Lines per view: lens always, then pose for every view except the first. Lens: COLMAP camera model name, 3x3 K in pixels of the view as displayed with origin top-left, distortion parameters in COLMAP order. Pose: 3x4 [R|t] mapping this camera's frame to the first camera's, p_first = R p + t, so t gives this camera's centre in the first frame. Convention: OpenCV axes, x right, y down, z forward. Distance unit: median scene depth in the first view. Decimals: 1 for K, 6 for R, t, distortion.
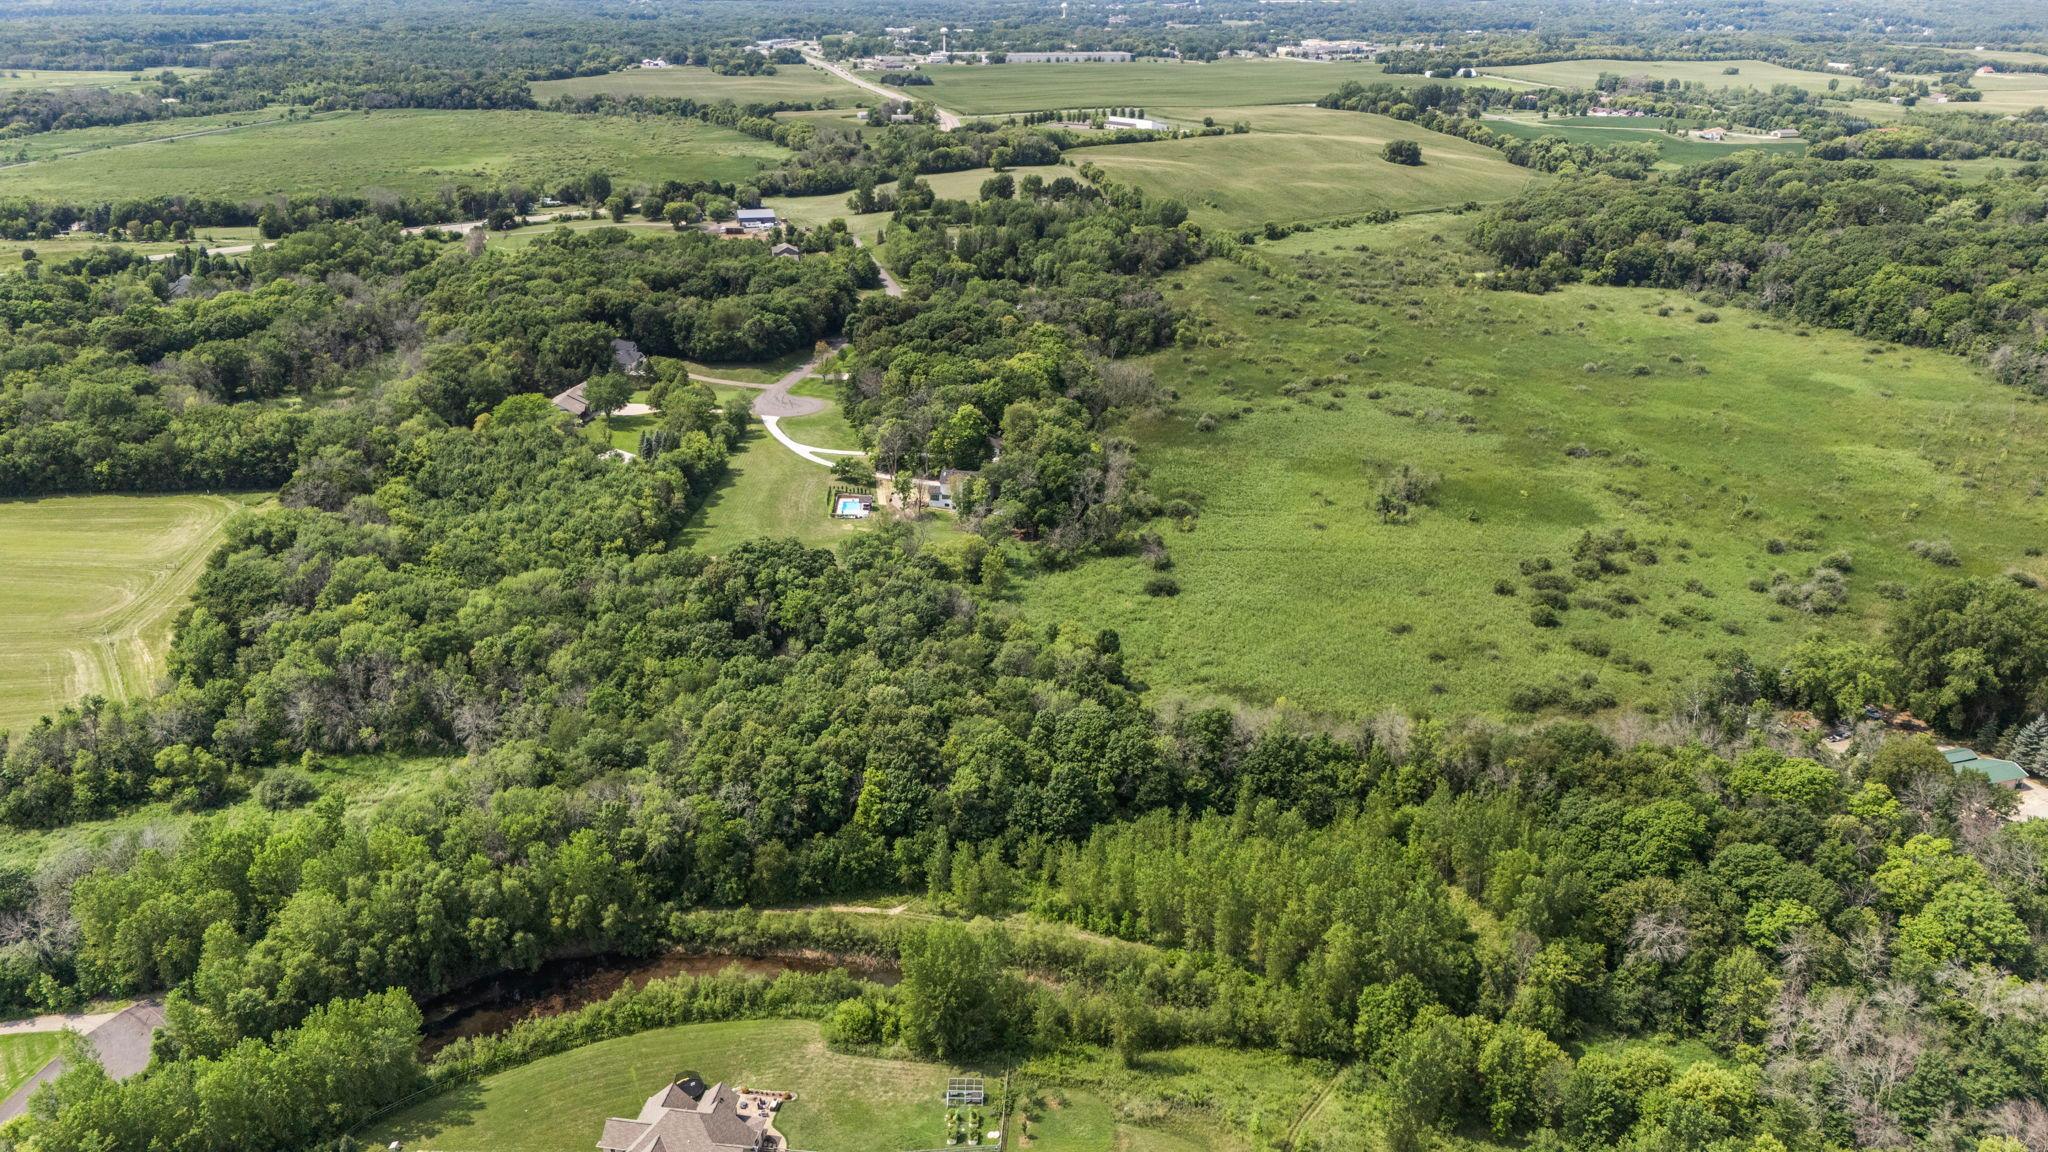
lens RADIAL K [[1521.2, 0, 1020.3], [0, 1521.2, 573.6], [0, 0, 1]] dist [0.072763, -0.067306]
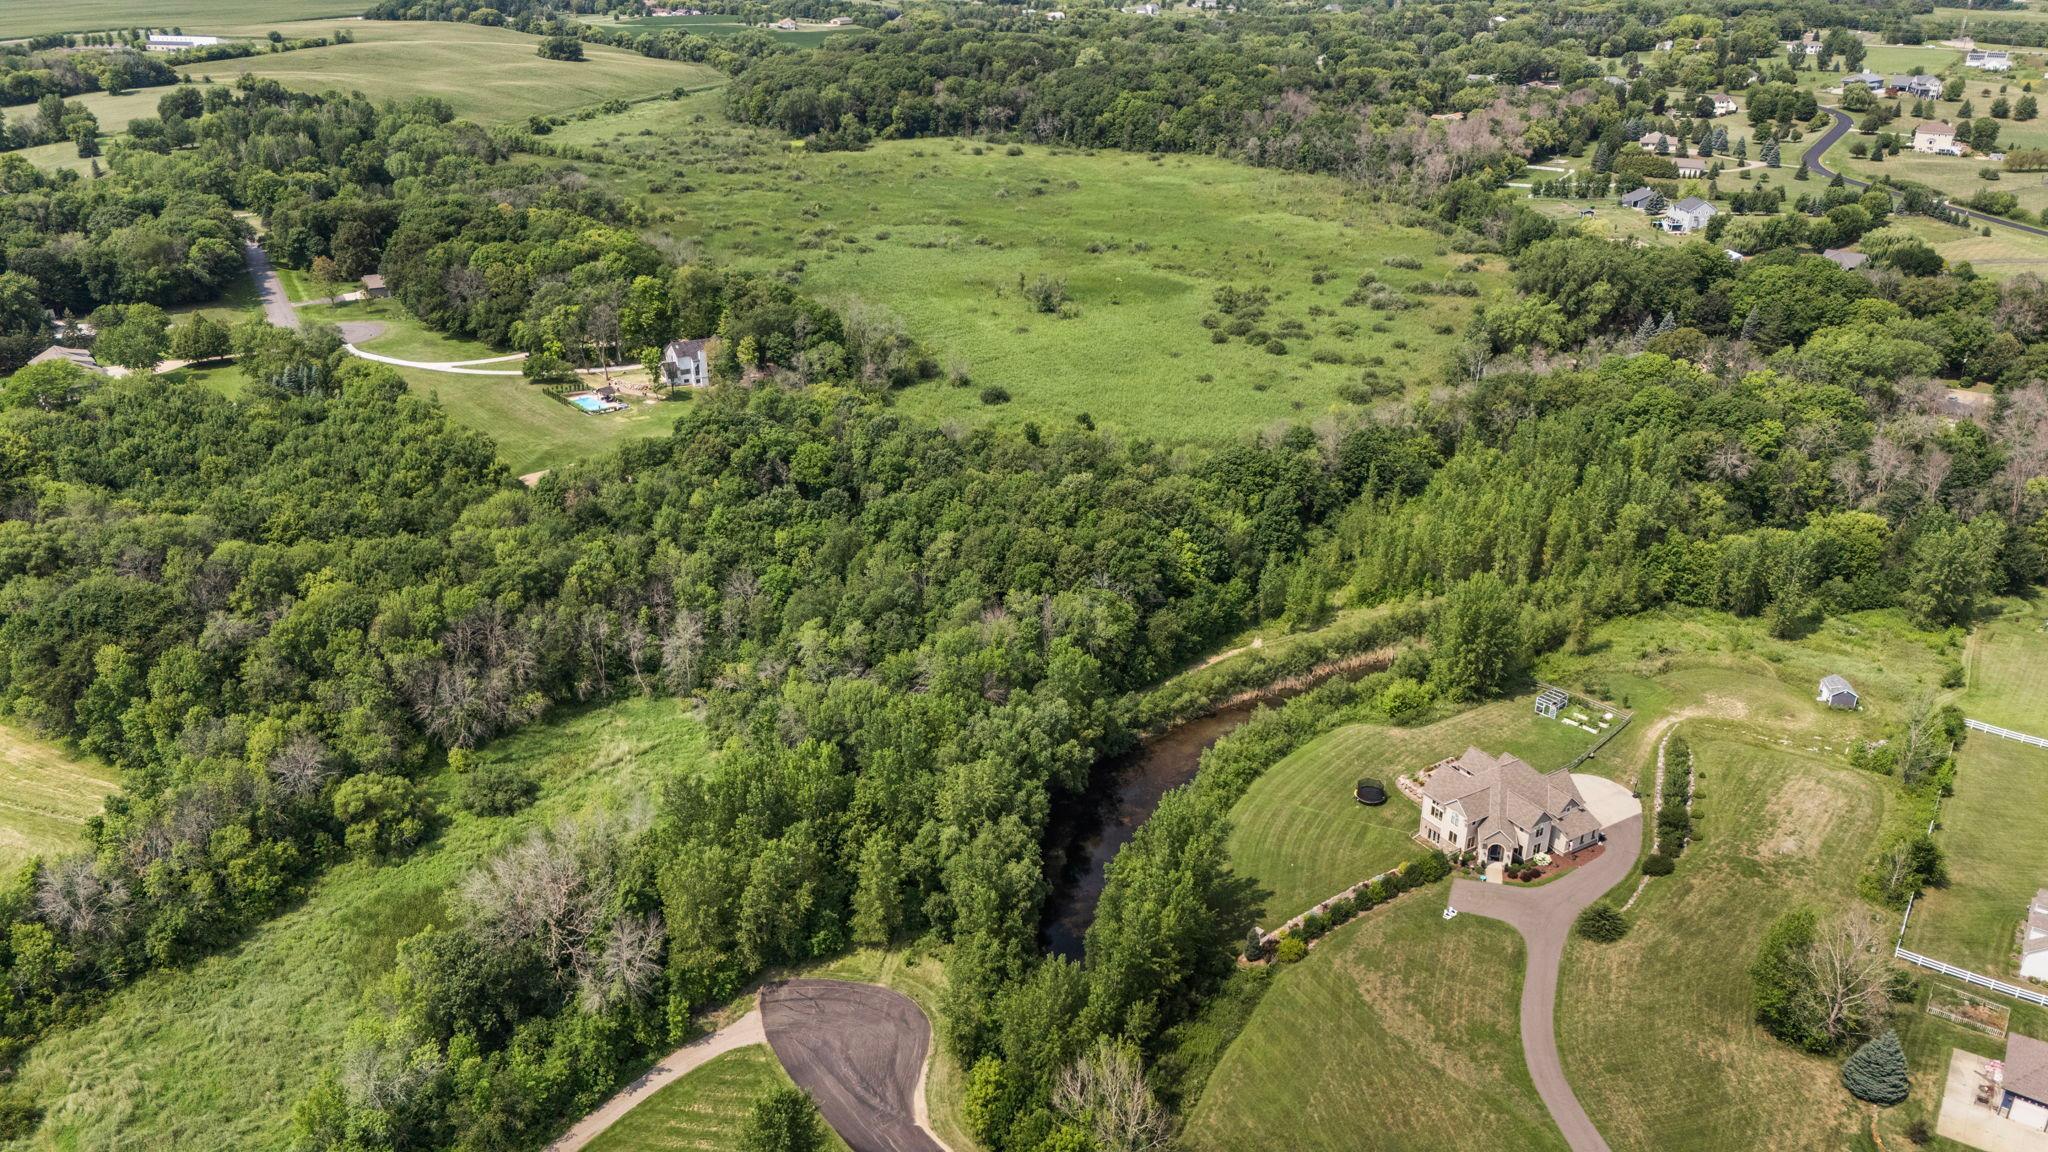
lens RADIAL K [[1516.3, 0, 1016.5], [0, 1516.3, 585.7], [0, 0, 1]] dist [0.070345, -0.063456]
pose [[0.757774, -0.270586, 0.593770, -0.292079], [0.245941, 0.961295, 0.124198, 0.004798], [-0.604394, 0.051918, 0.794992, 0.097793]]
